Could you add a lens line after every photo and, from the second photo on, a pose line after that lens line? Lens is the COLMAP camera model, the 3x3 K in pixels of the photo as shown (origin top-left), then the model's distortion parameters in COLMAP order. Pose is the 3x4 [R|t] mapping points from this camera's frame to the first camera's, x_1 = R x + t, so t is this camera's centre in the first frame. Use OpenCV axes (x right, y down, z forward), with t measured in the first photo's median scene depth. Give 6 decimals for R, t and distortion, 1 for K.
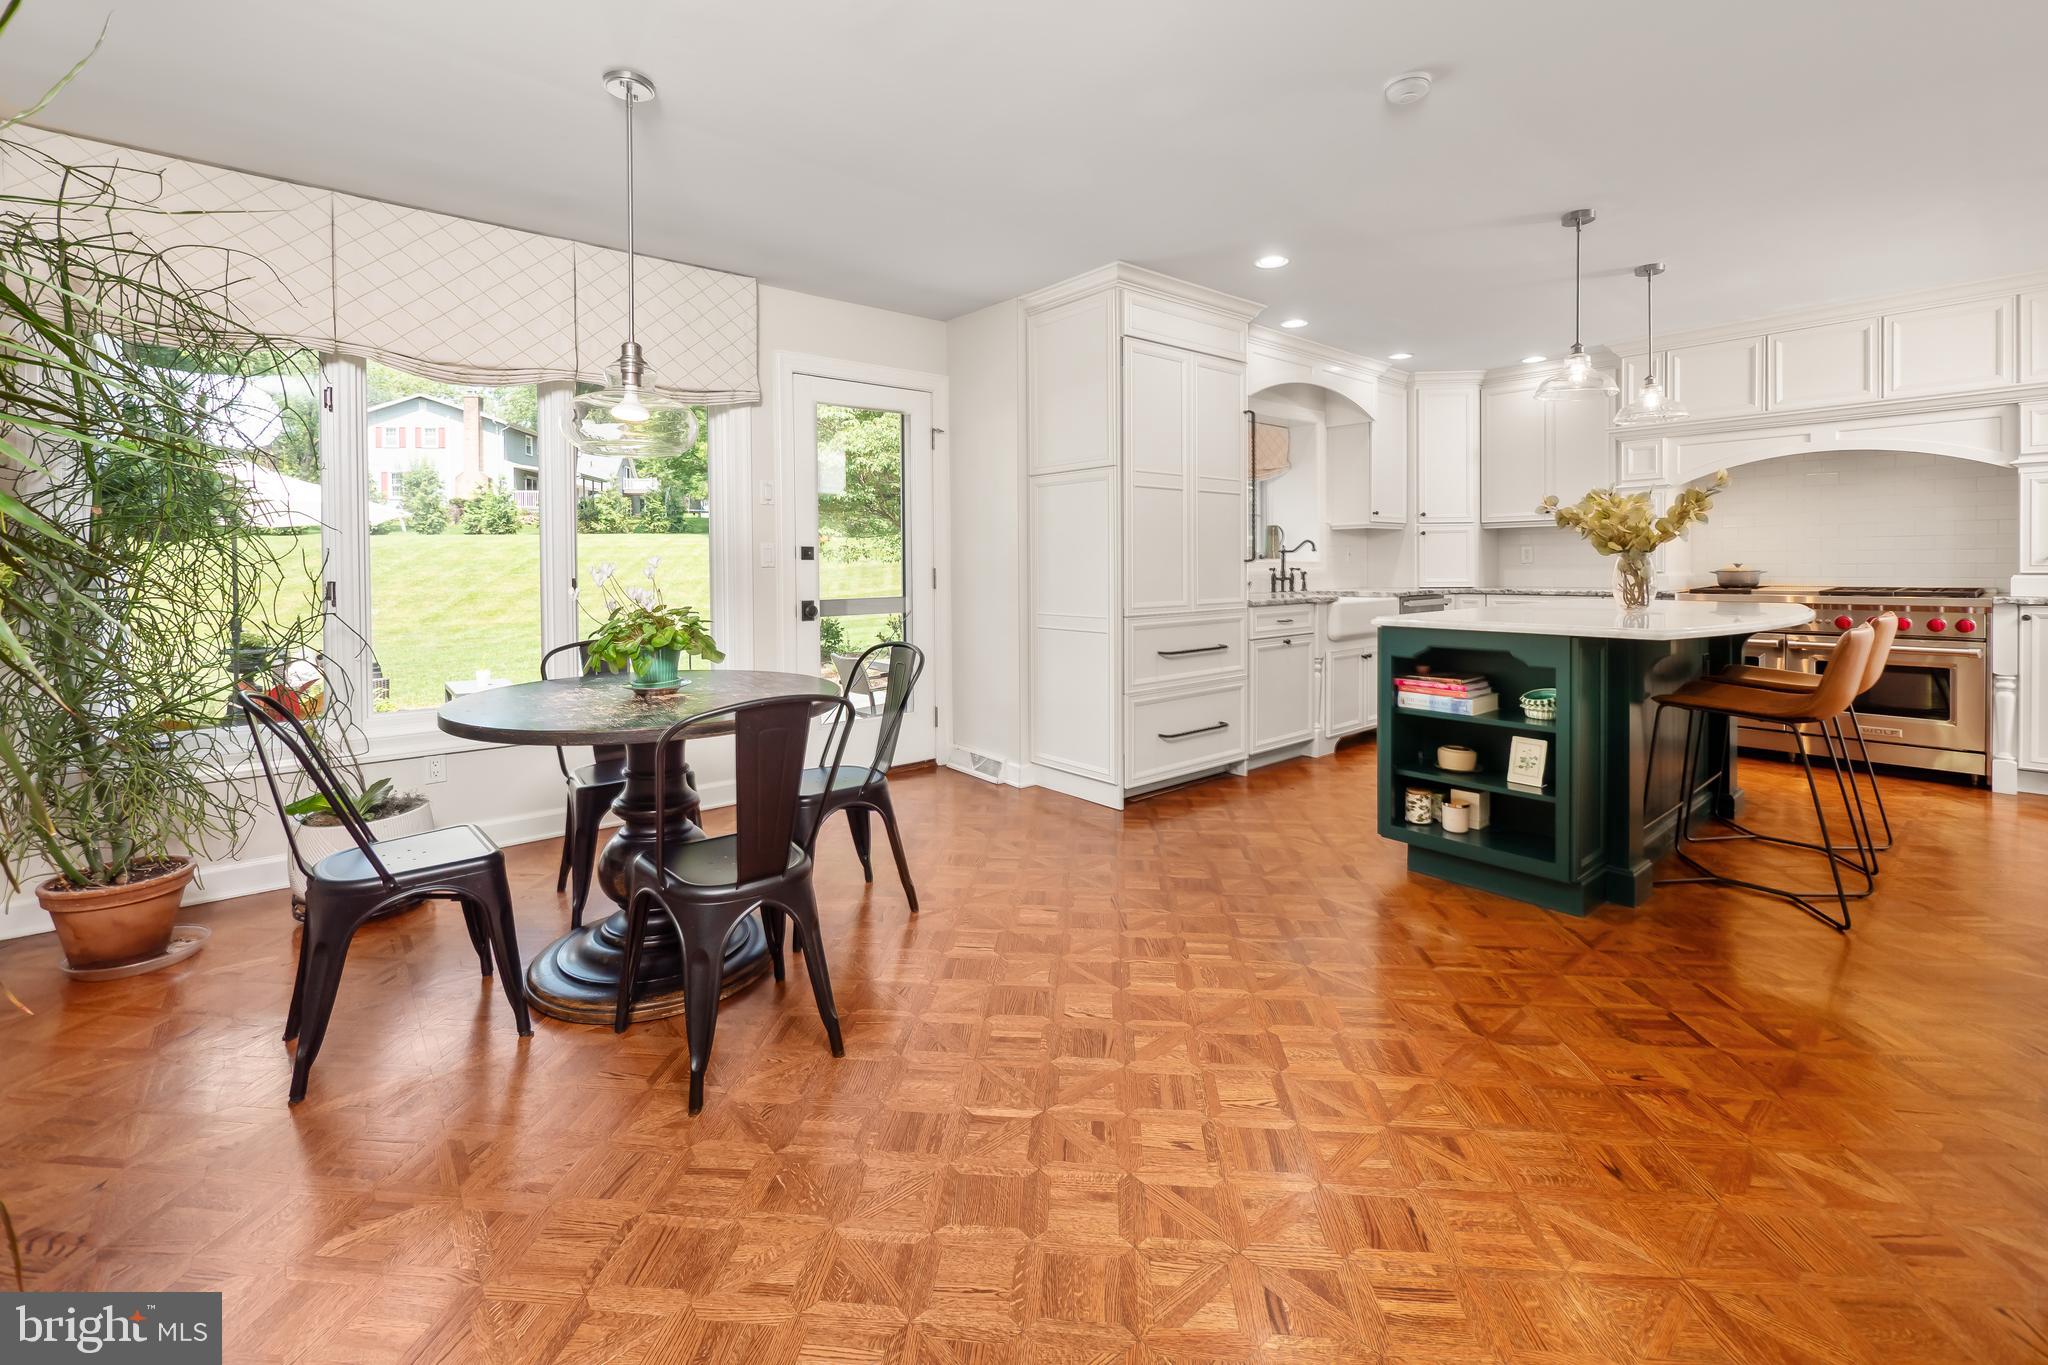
lens RADIAL K [[864.4, 0, 1013.3], [0, 864.4, 576.1], [0, 0, 1]] dist [-0.003327, -0.000646]
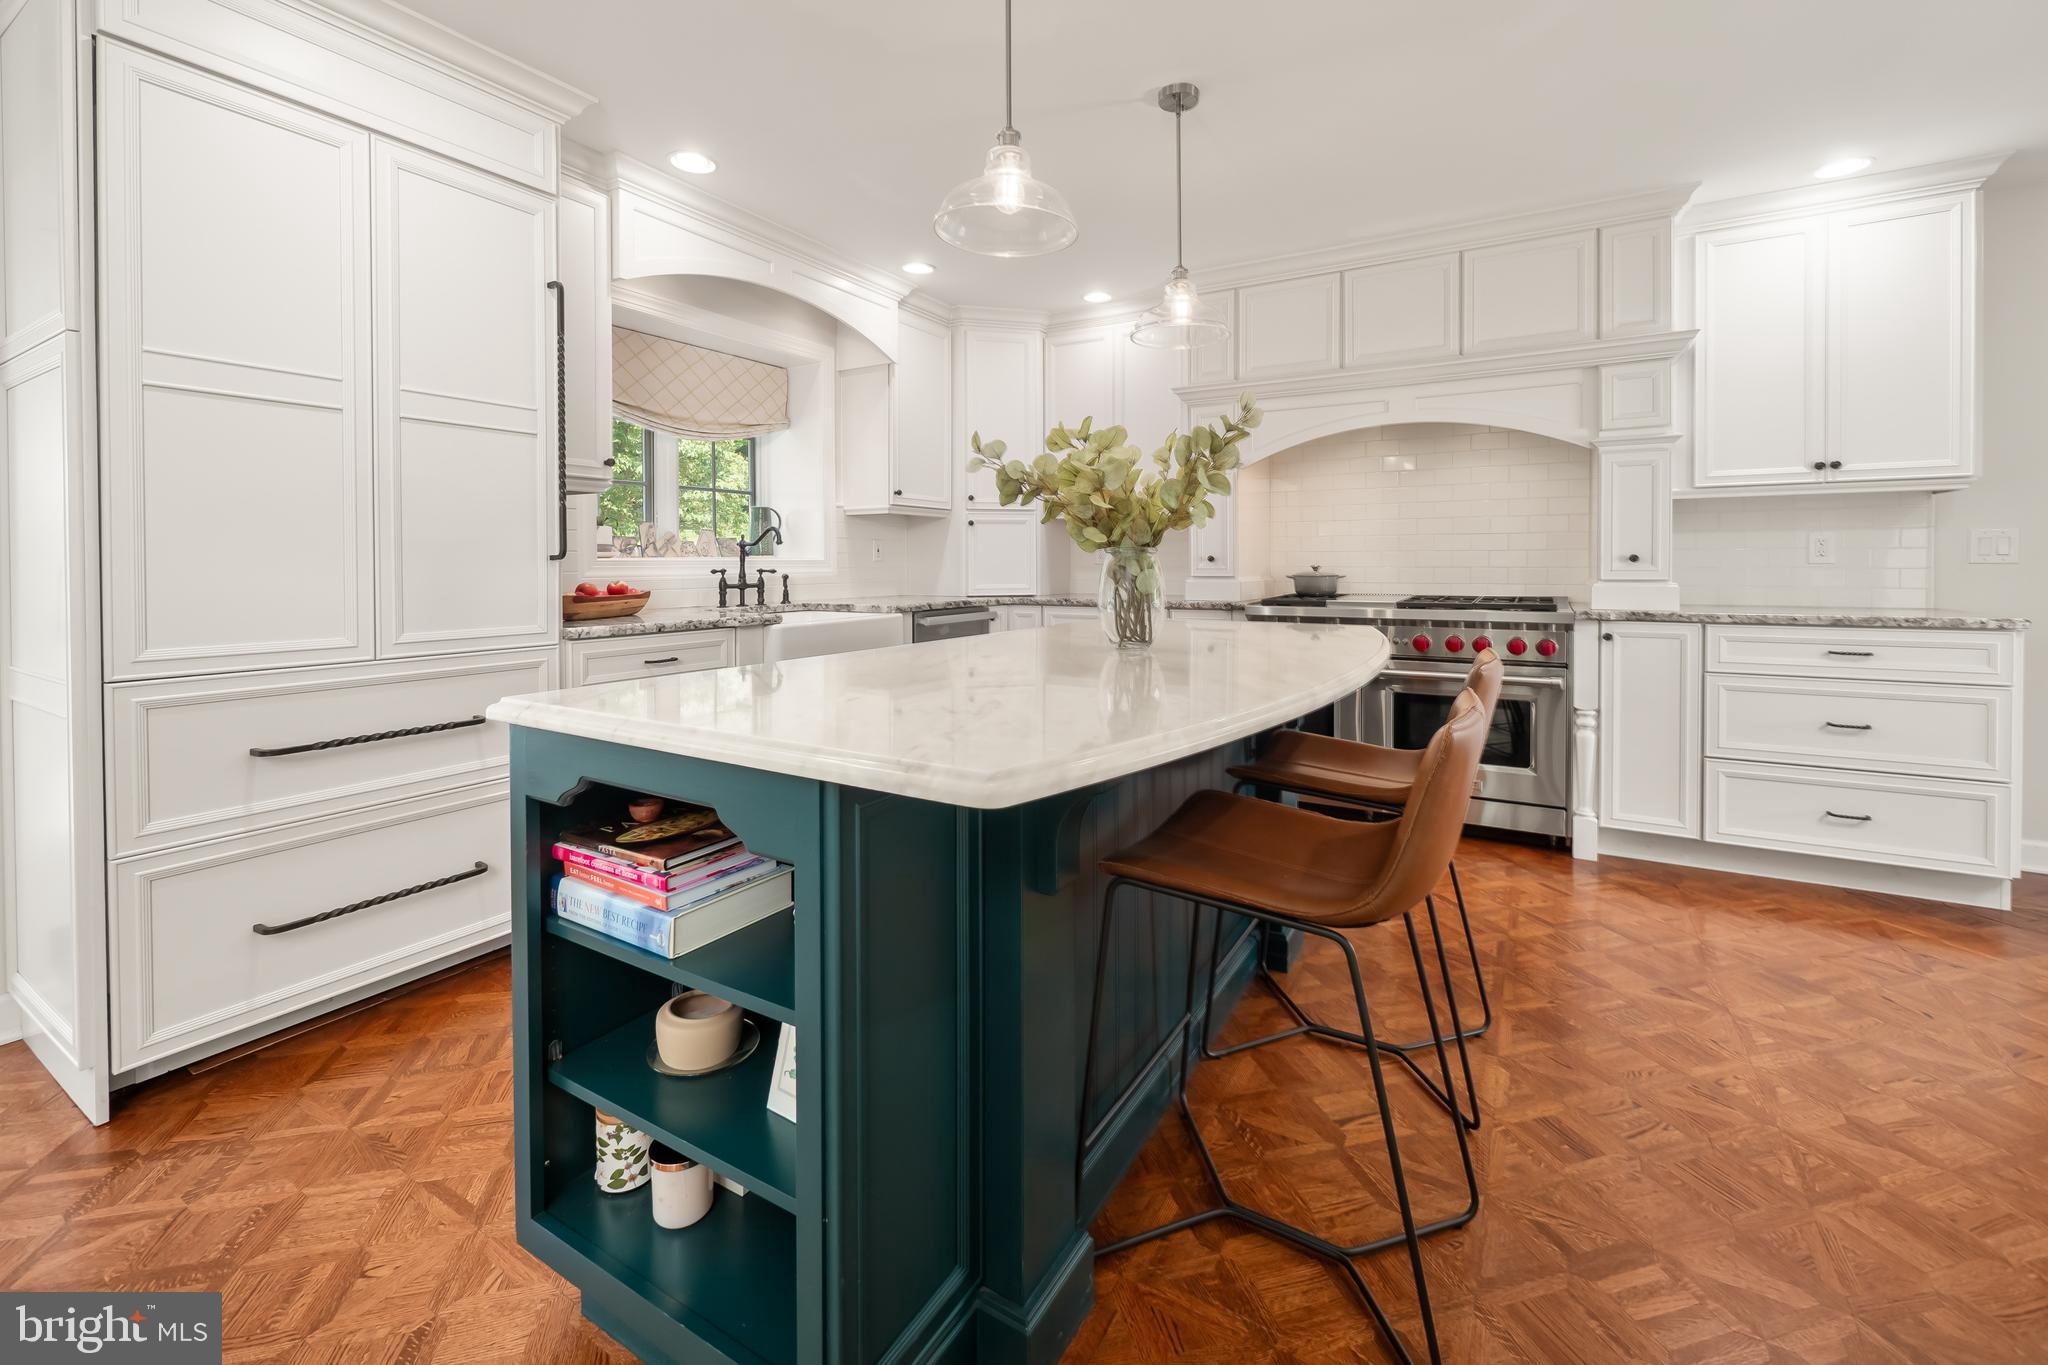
lens RADIAL K [[864.4, 0, 1013.3], [0, 864.4, 576.1], [0, 0, 1]] dist [-0.003327, -0.000646]
pose [[0.945658, 0.000919, 0.325161, 0.392336], [-0.001272, 0.999999, 0.000874, -0.007078], [-0.325160, -0.001240, 0.945658, 0.415076]]
